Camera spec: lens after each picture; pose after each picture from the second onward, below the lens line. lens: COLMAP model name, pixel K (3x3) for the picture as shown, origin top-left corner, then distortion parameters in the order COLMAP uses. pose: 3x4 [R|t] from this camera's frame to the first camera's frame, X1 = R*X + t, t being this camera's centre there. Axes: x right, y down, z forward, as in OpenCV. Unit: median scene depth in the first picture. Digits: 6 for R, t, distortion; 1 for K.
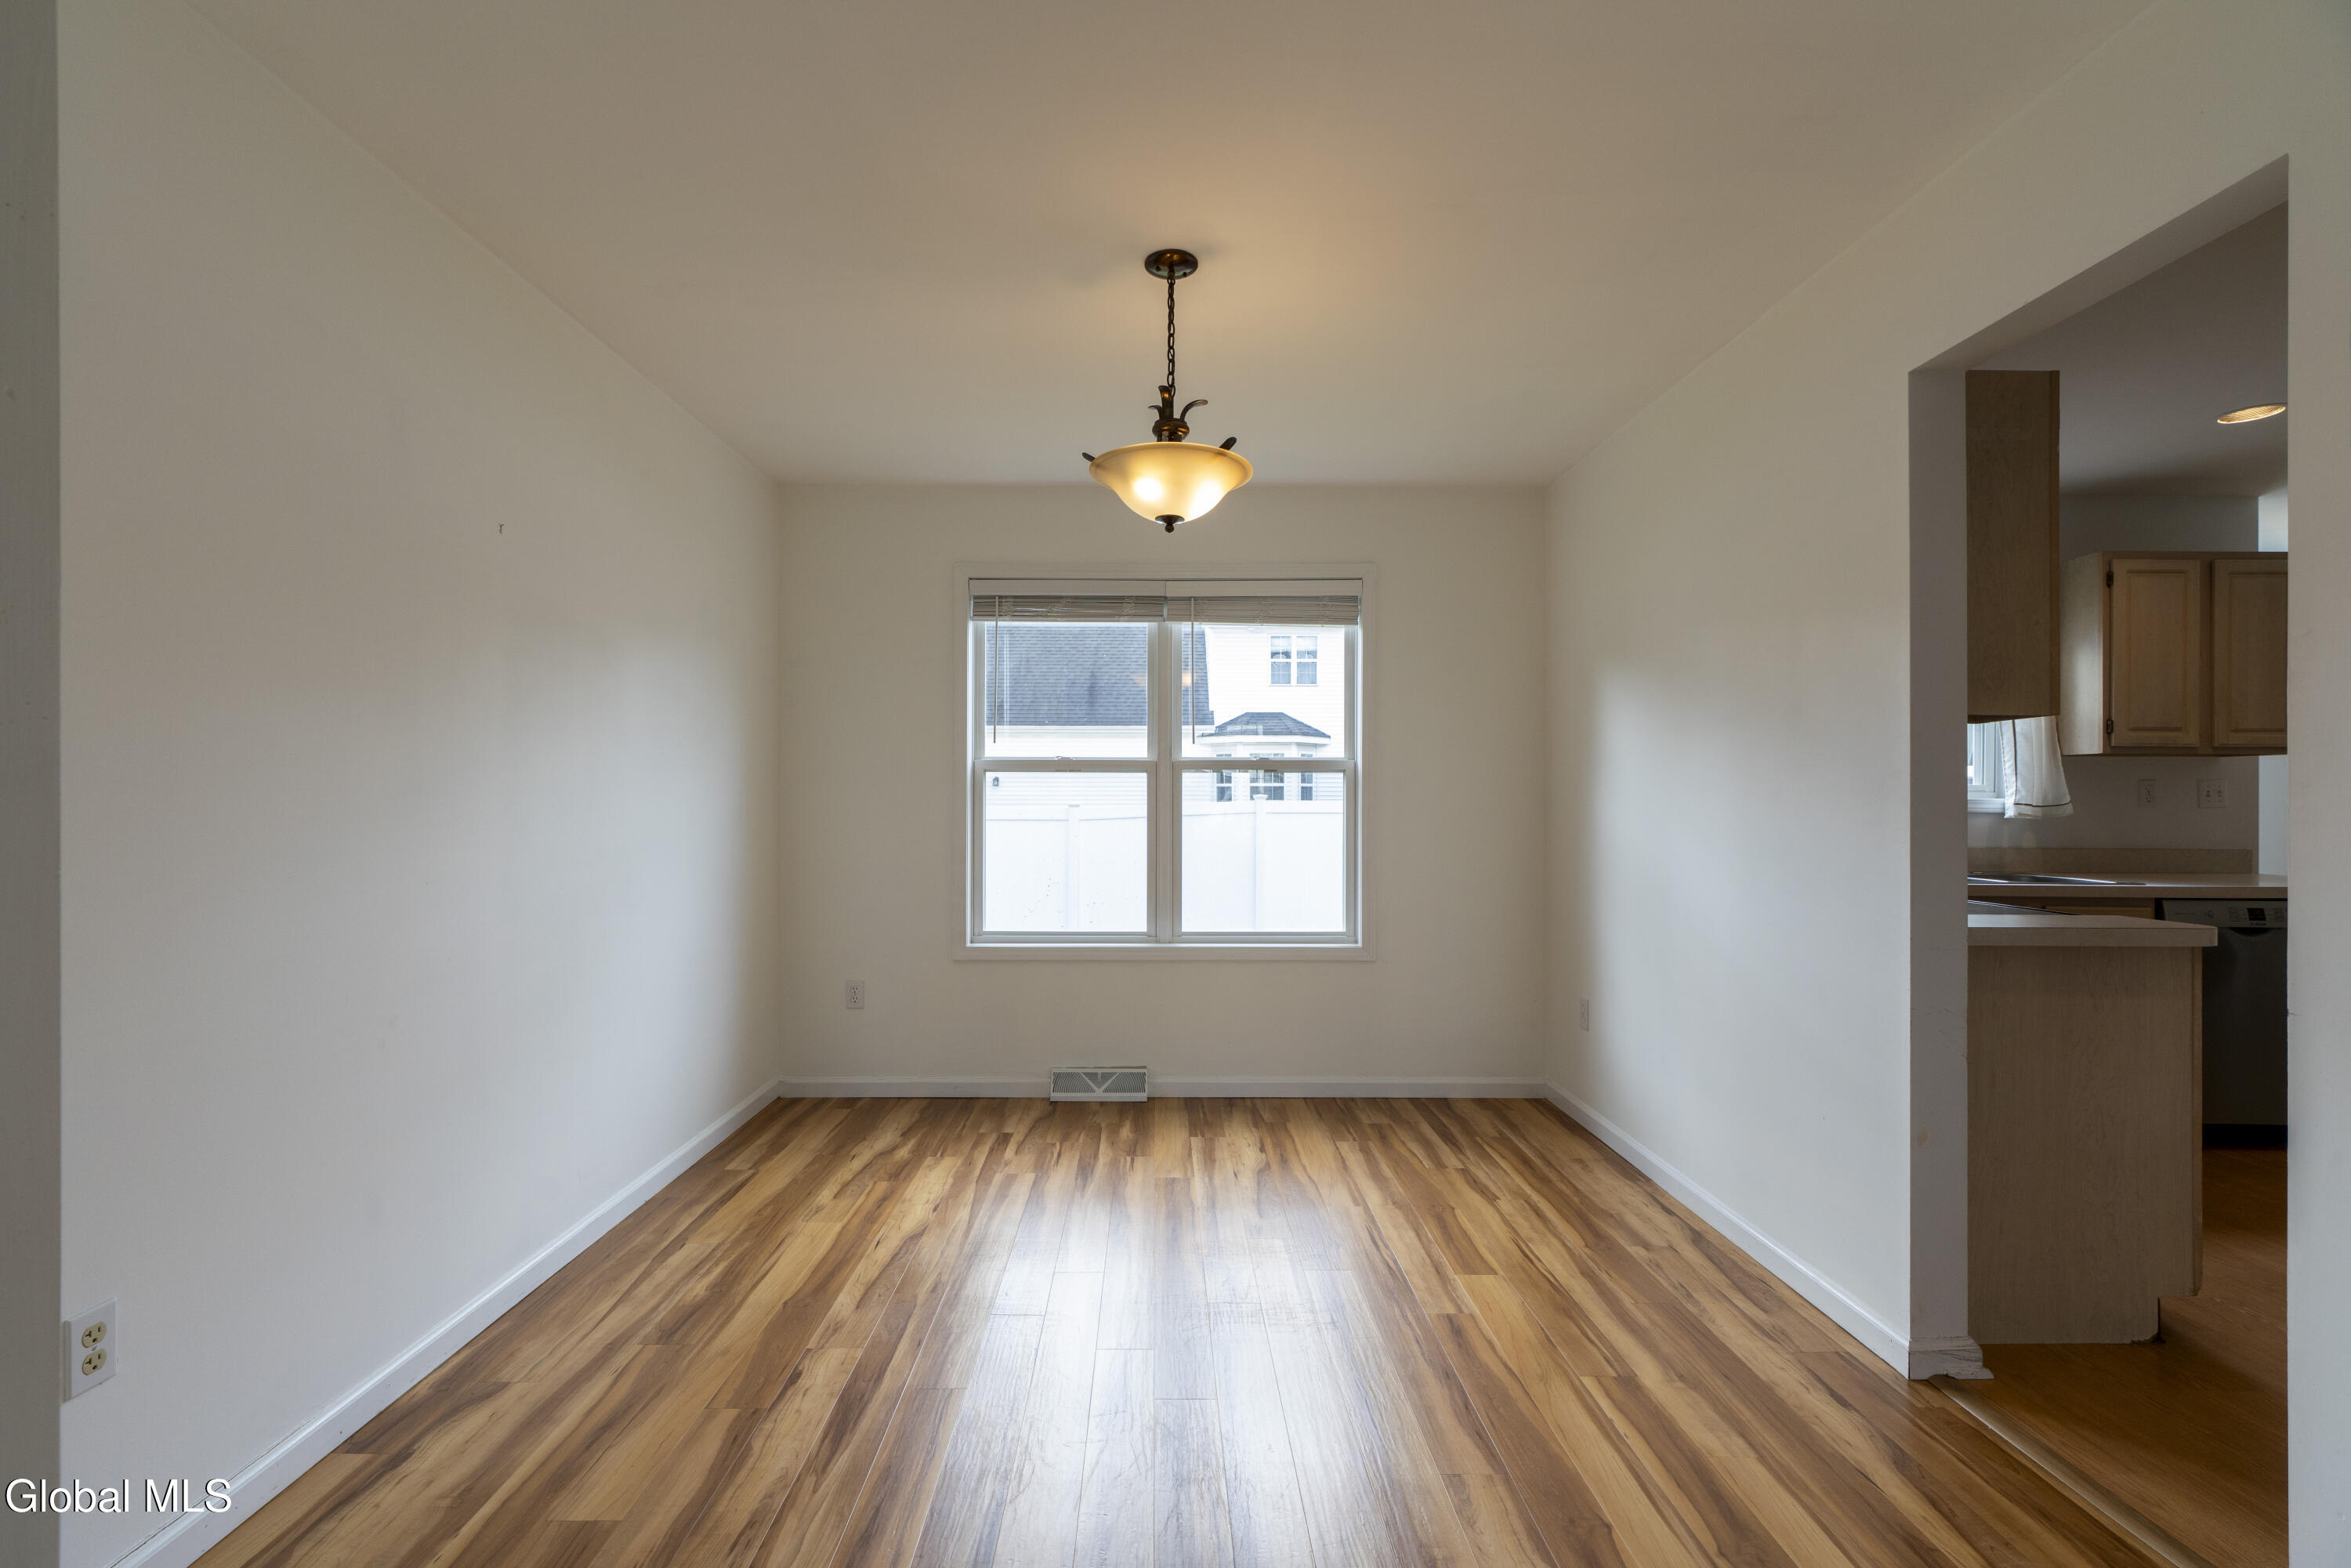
lens RADIAL K [[1052.3, 0, 1172.0], [0, 1052.3, 786.1], [0, 0, 1]] dist [0.000773, 0.000276]
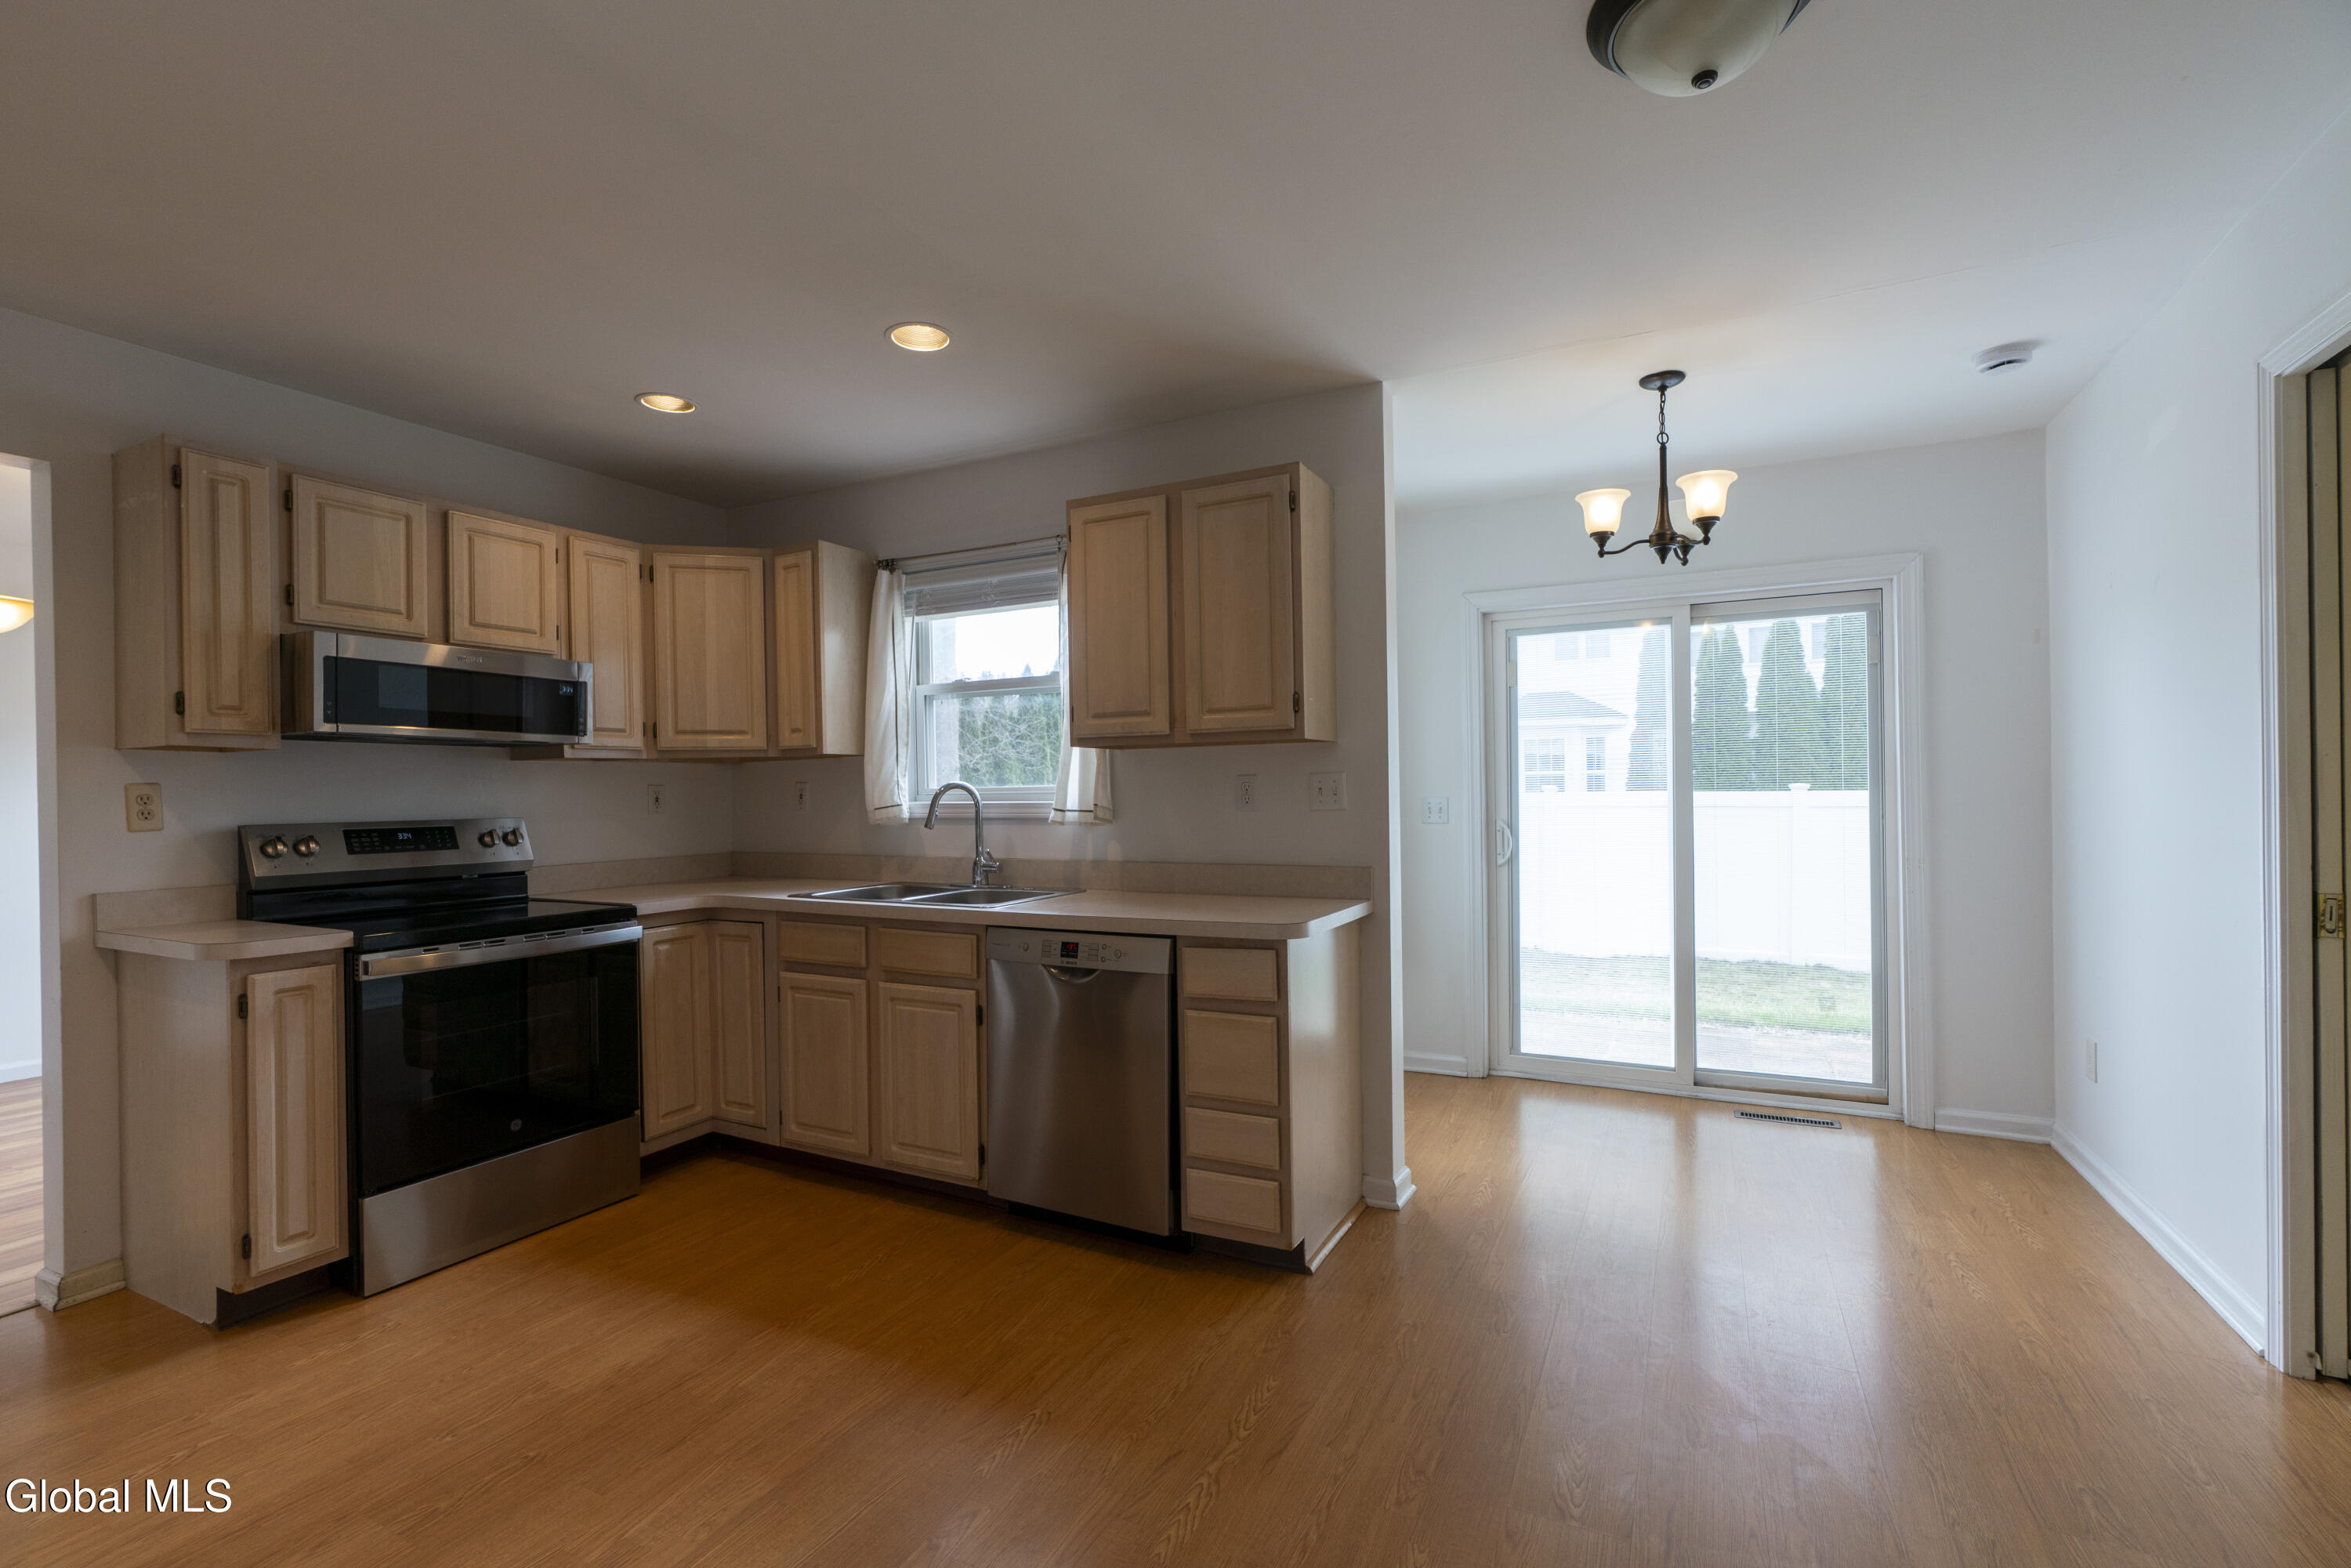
lens RADIAL K [[1052.3, 0, 1166.6], [0, 1052.3, 776.9], [0, 0, 1]] dist [0.000773, 0.000276]
pose [[0.890904, -0.020501, -0.453728, 1.289335], [0.020314, 0.999780, -0.005287, -0.001738], [0.453737, -0.004507, 0.891124, 0.297165]]
